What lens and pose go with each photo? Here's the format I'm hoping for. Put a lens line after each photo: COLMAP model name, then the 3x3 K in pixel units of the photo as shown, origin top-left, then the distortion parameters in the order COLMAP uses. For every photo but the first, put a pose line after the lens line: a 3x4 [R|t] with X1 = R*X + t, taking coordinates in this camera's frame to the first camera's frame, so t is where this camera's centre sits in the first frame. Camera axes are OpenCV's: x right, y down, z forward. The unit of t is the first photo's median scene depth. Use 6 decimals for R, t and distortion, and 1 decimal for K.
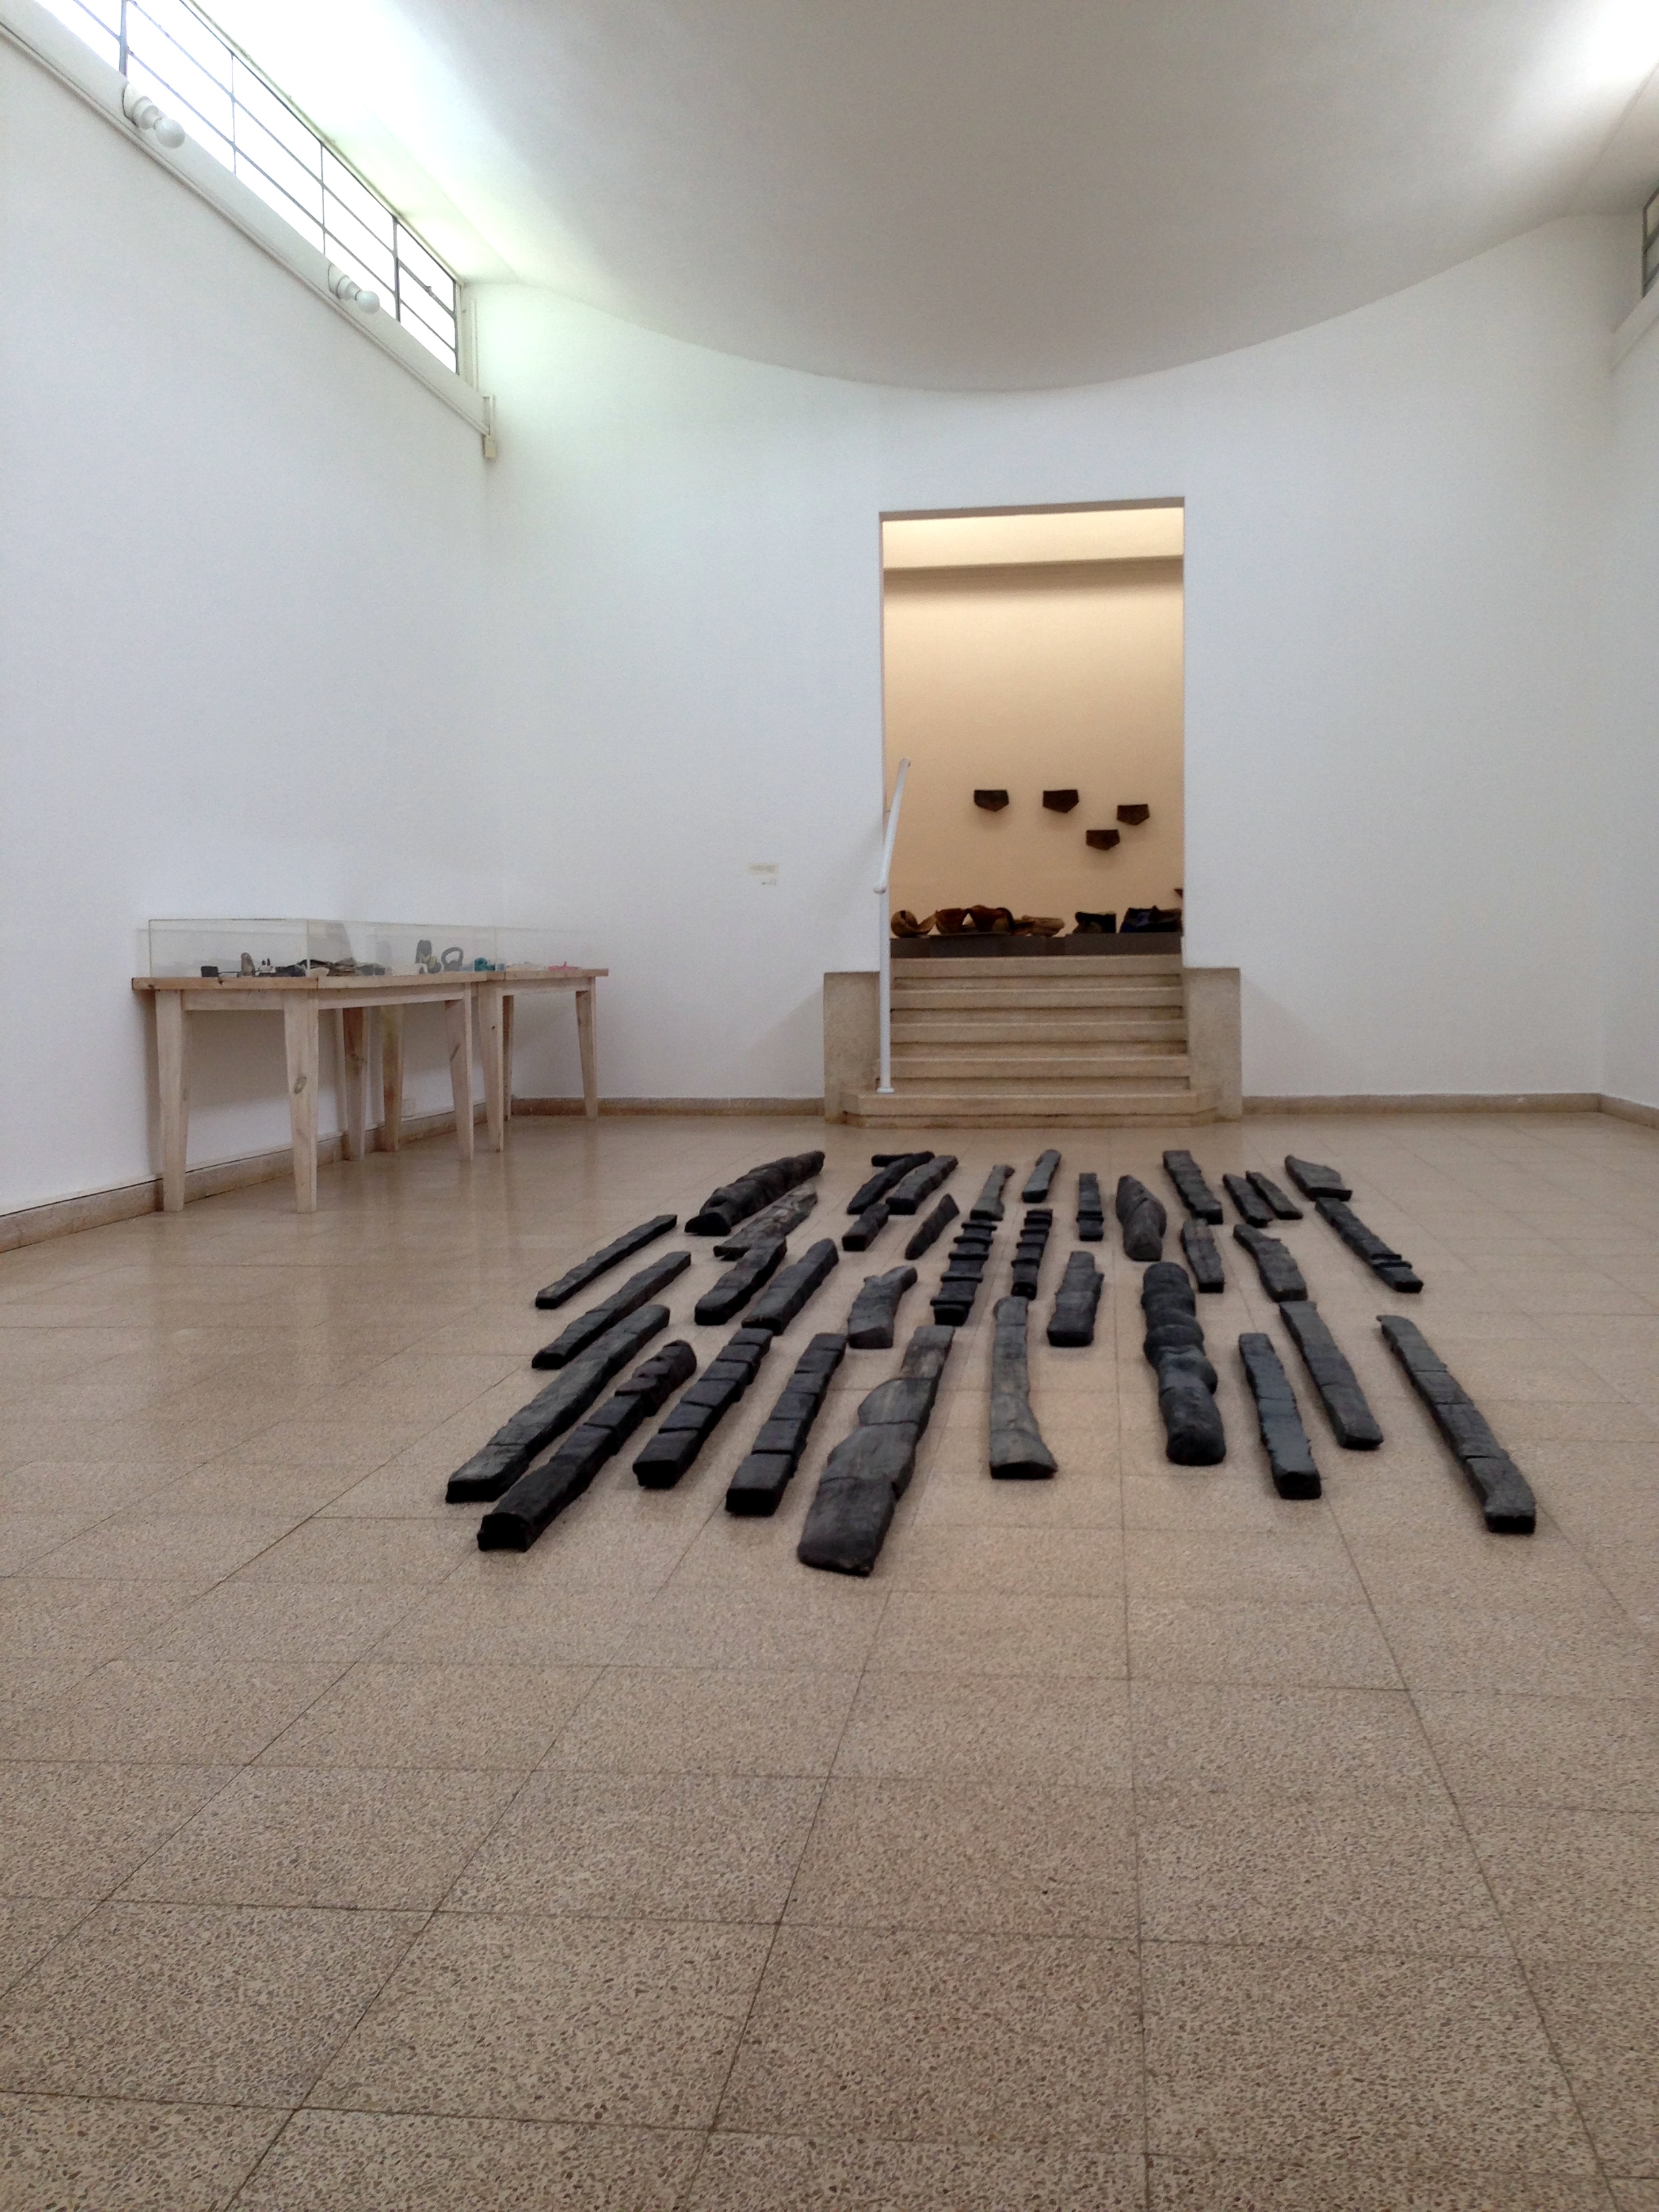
lens RADIAL K [[2041.0, 0, 823.8], [0, 2041.0, 1103.0], [0, 0, 1]] dist [0.109565, -0.204357]
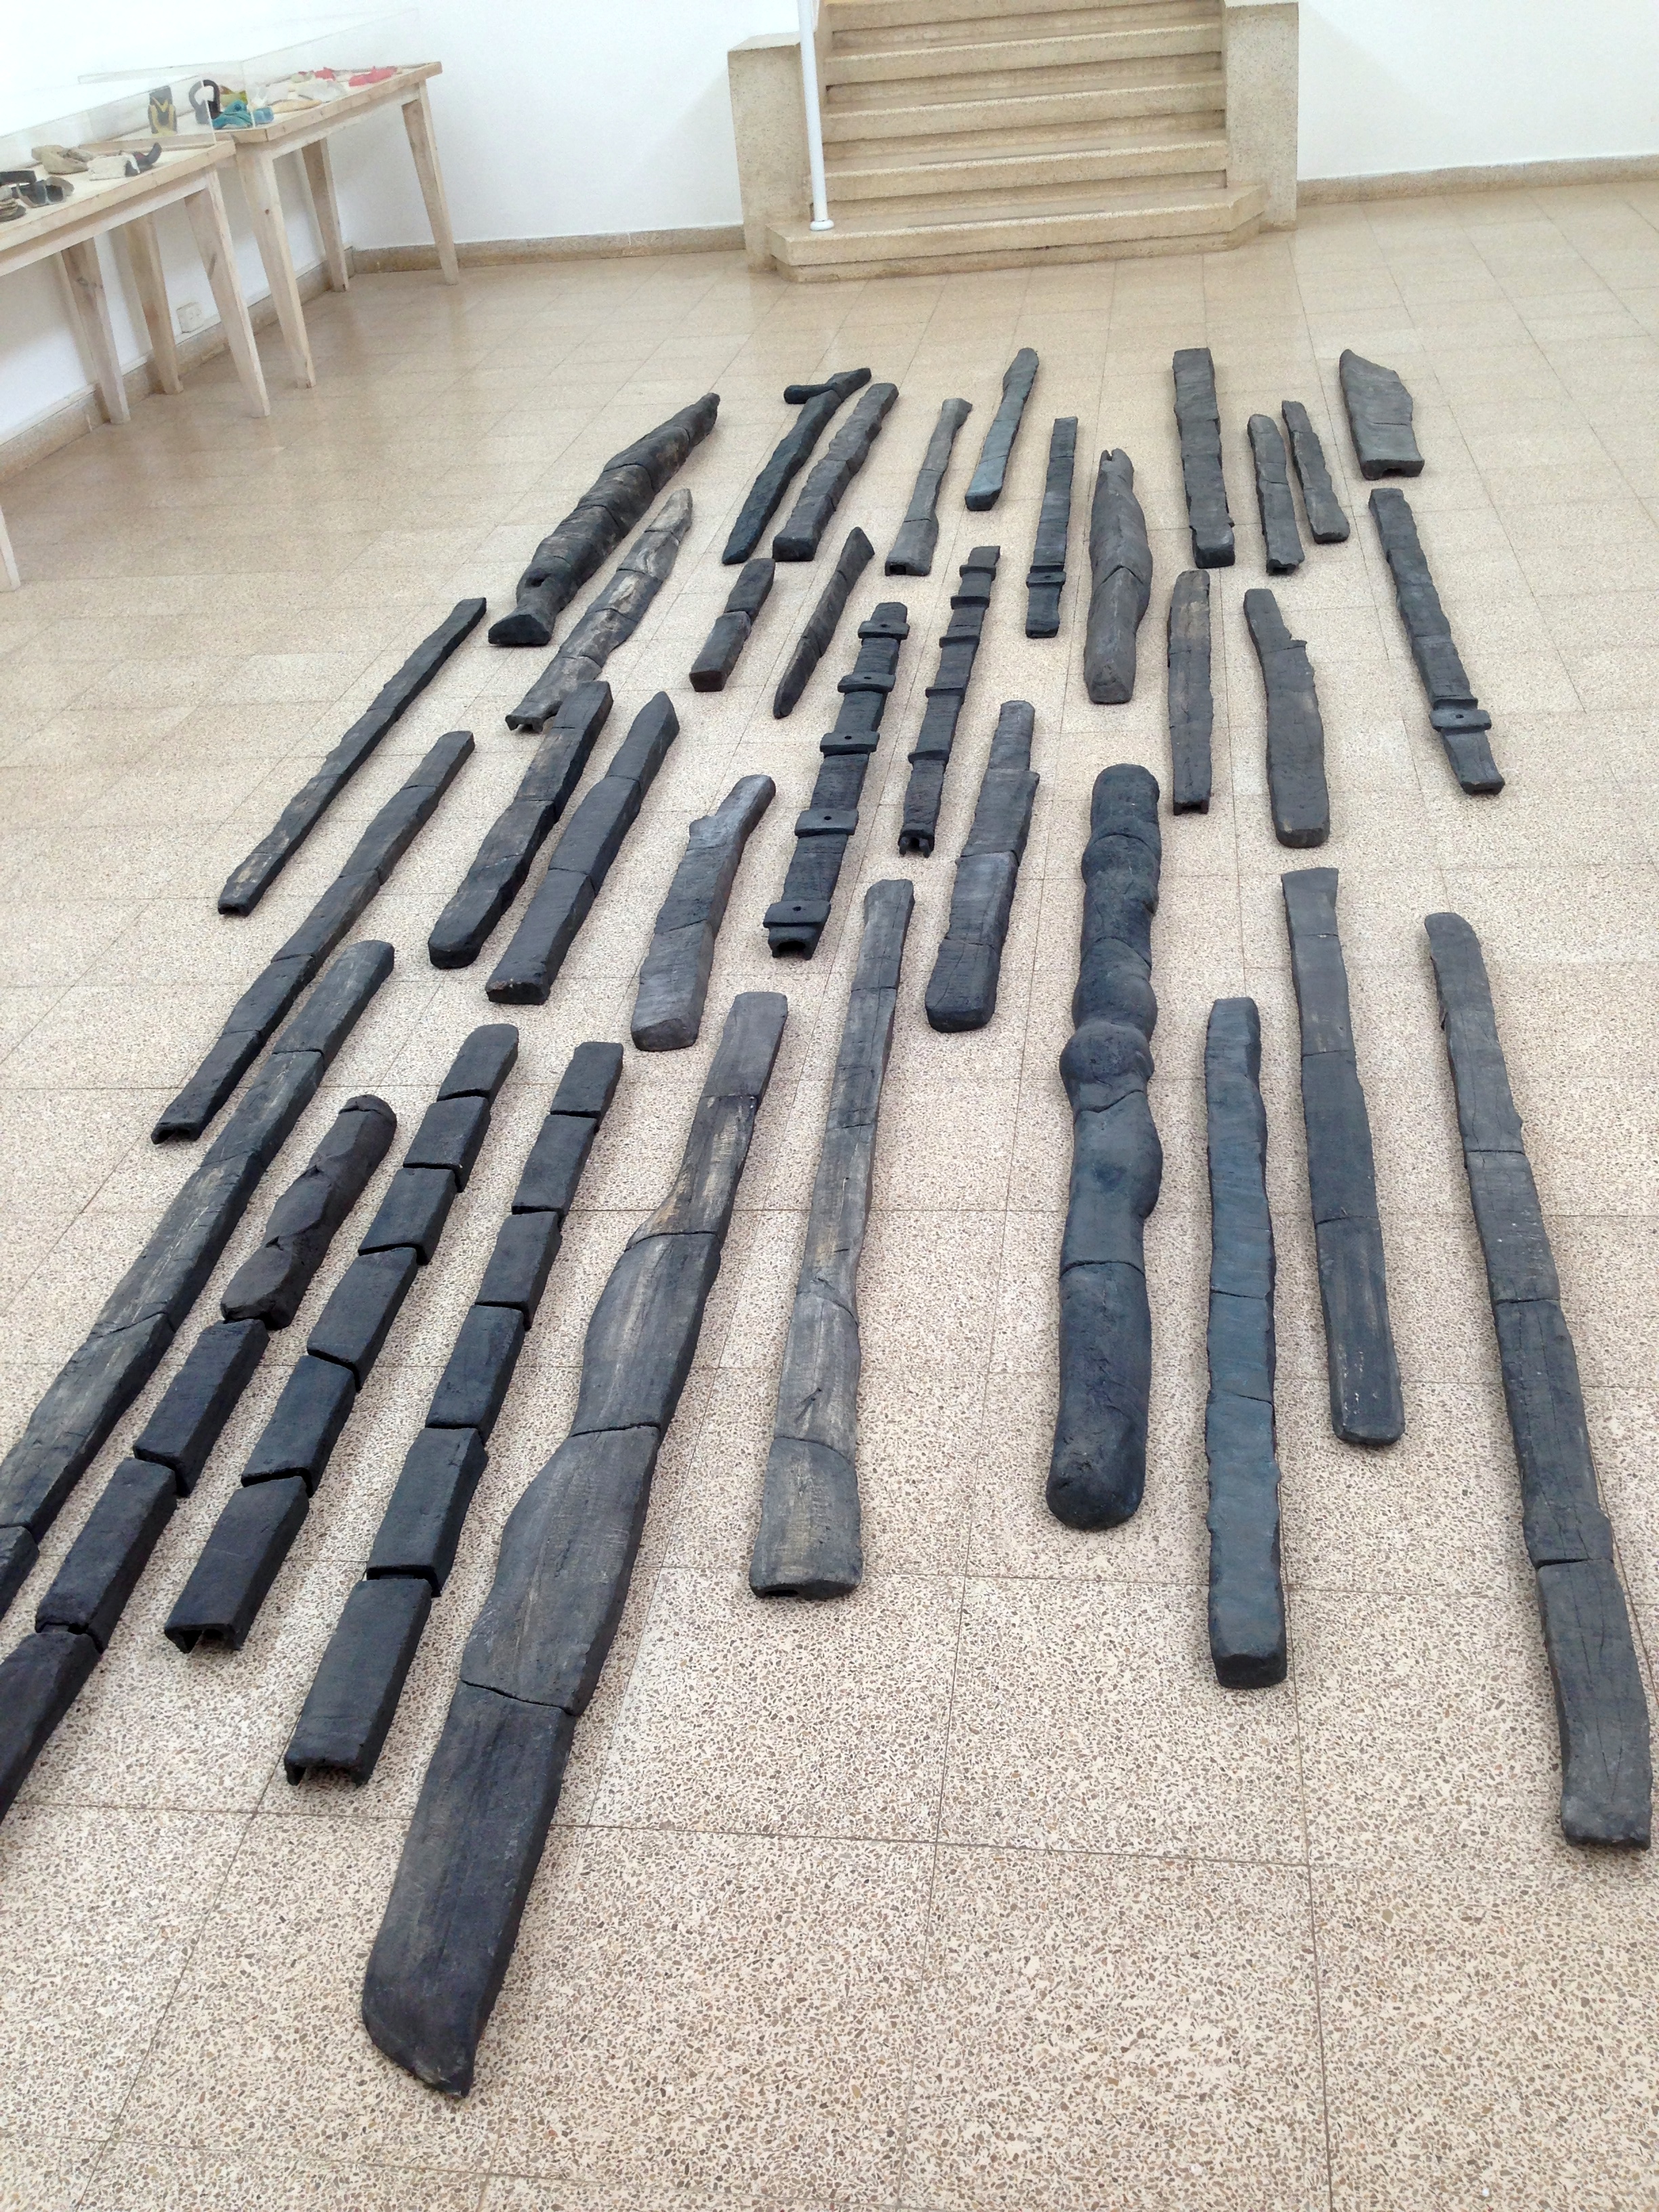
lens RADIAL K [[2041.0, 0, 823.8], [0, 2041.0, 1103.0], [0, 0, 1]] dist [0.109565, -0.204357]
pose [[0.996570, -0.066436, -0.049335, 0.071321], [0.081802, 0.880961, 0.466064, -0.115714], [0.012499, -0.468502, 0.883374, 0.263852]]
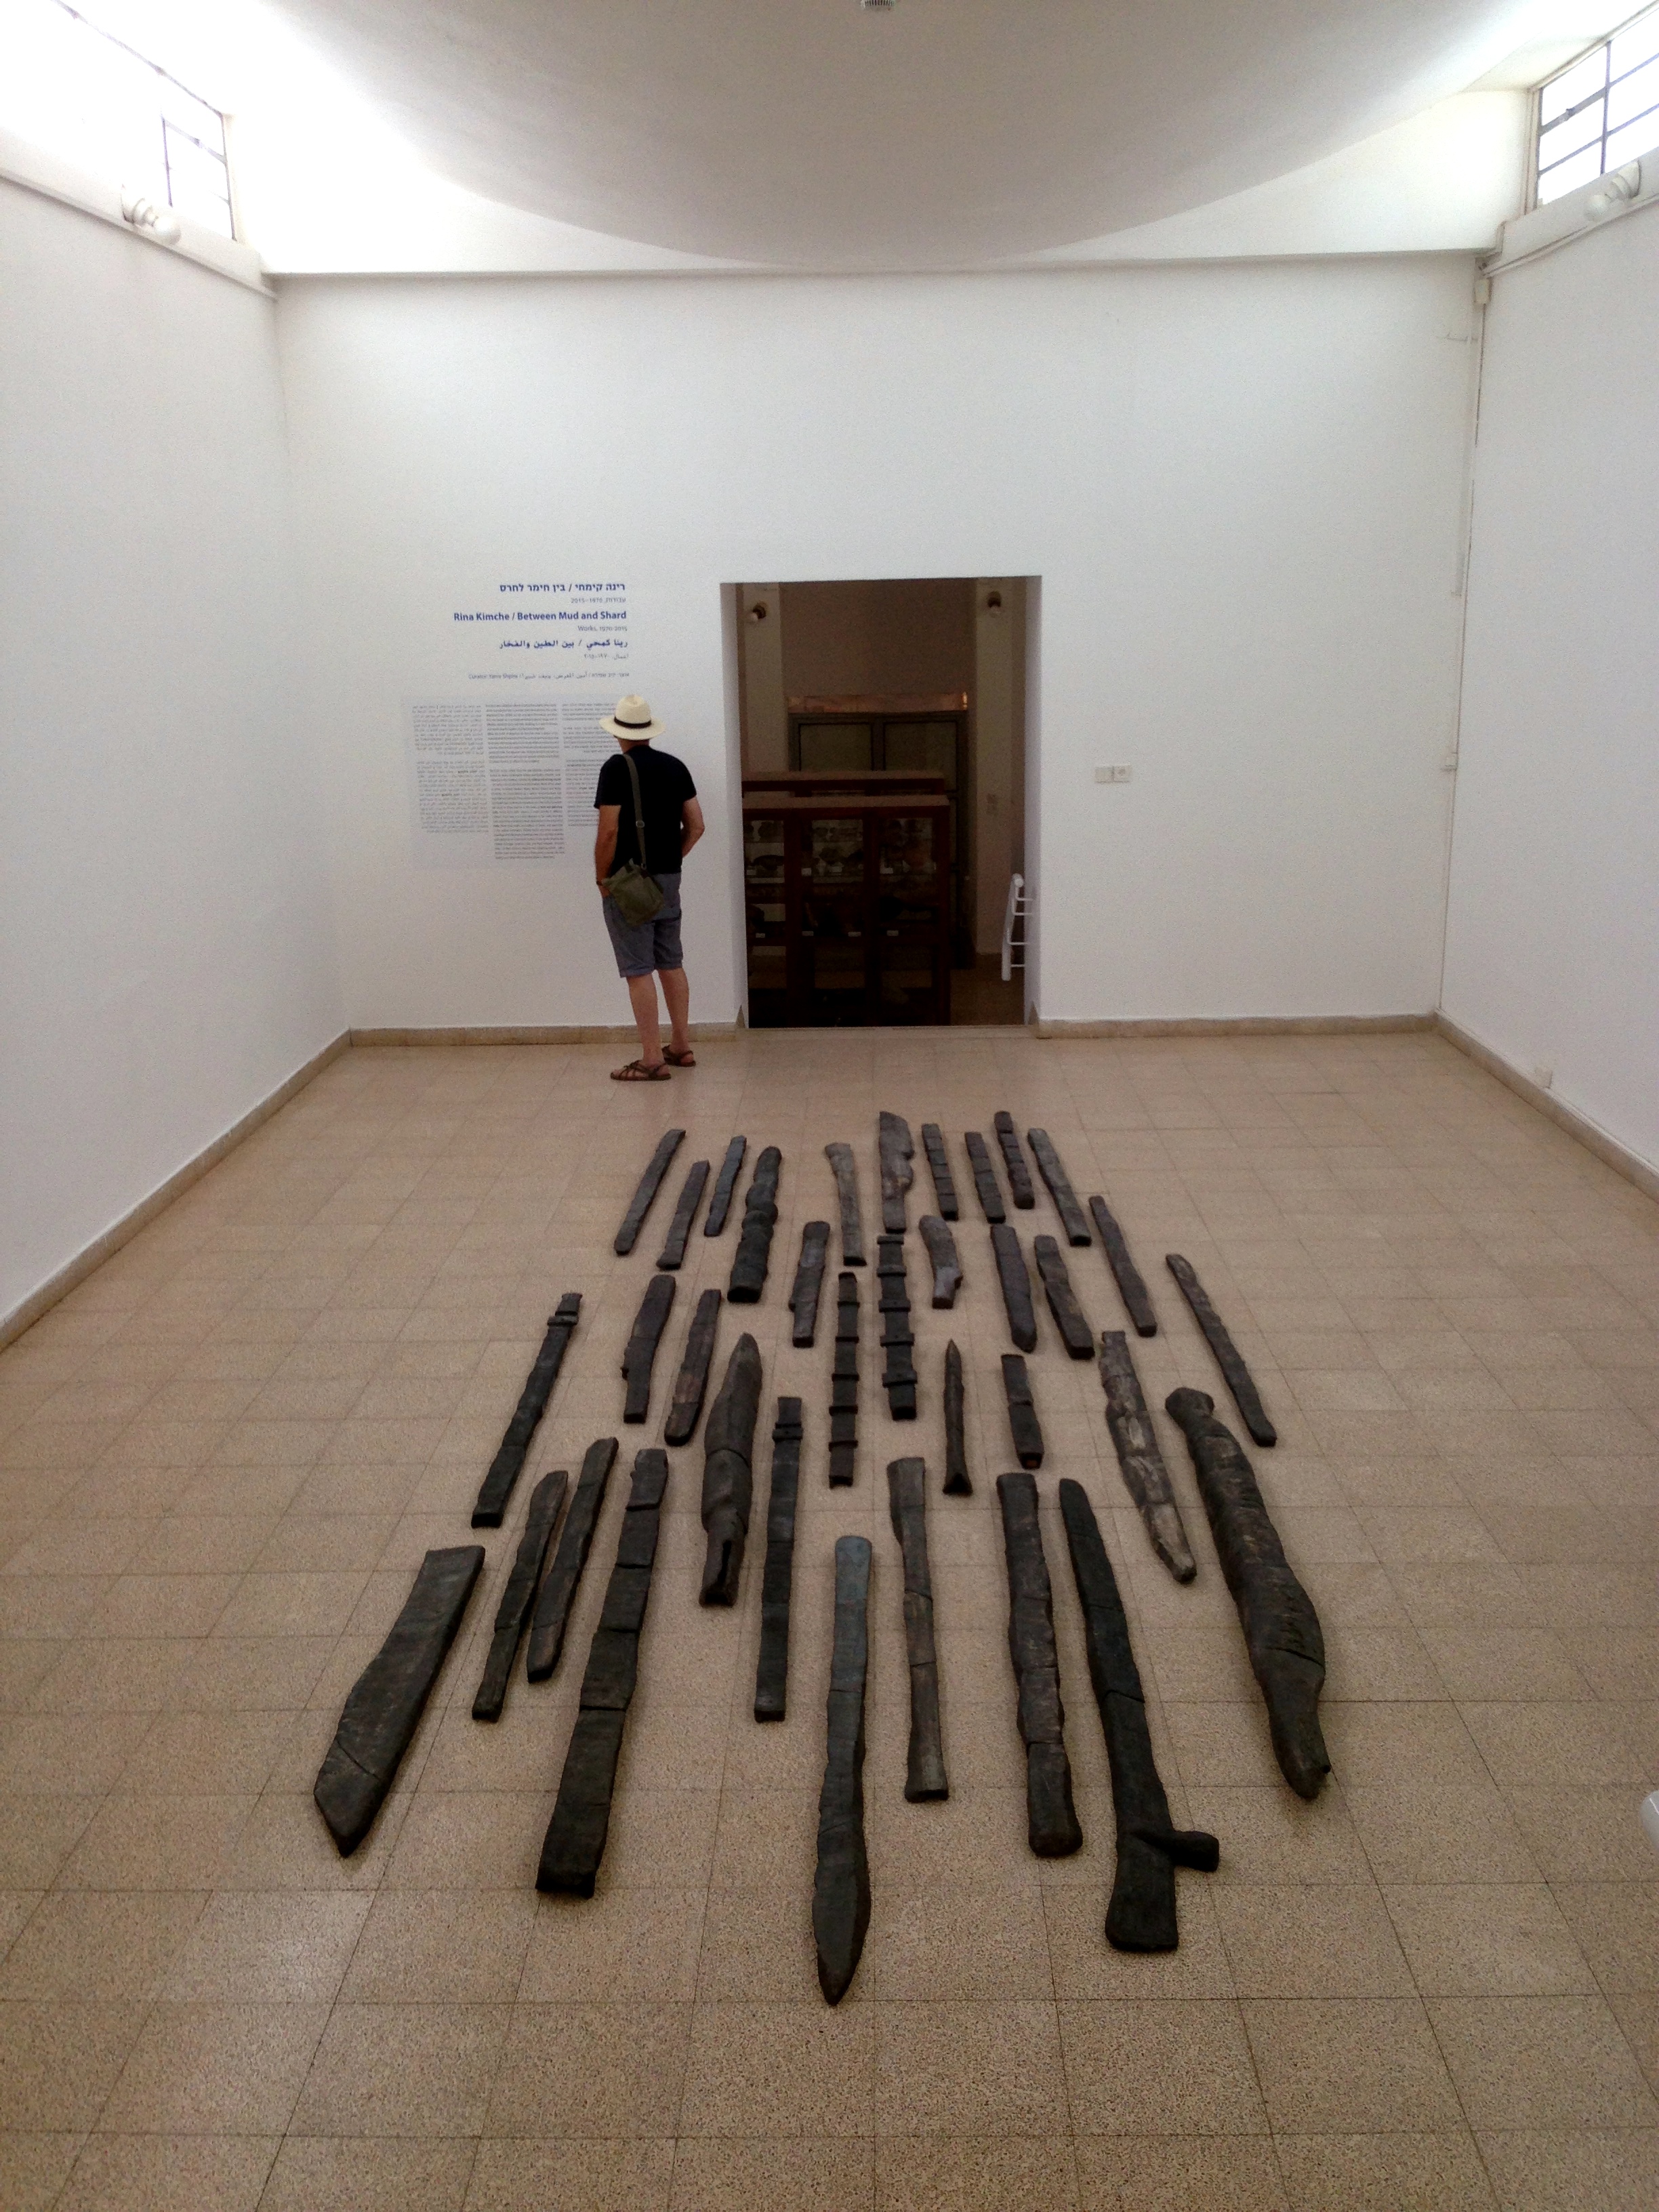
lens RADIAL K [[2041.0, 0, 823.8], [0, 2041.0, 1103.0], [0, 0, 1]] dist [0.109565, -0.204357]
pose [[-0.993299, 0.059995, -0.098779, 0.184021], [0.026128, 0.949147, 0.313749, -0.348167], [0.112579, 0.309065, -0.944354, 1.714810]]
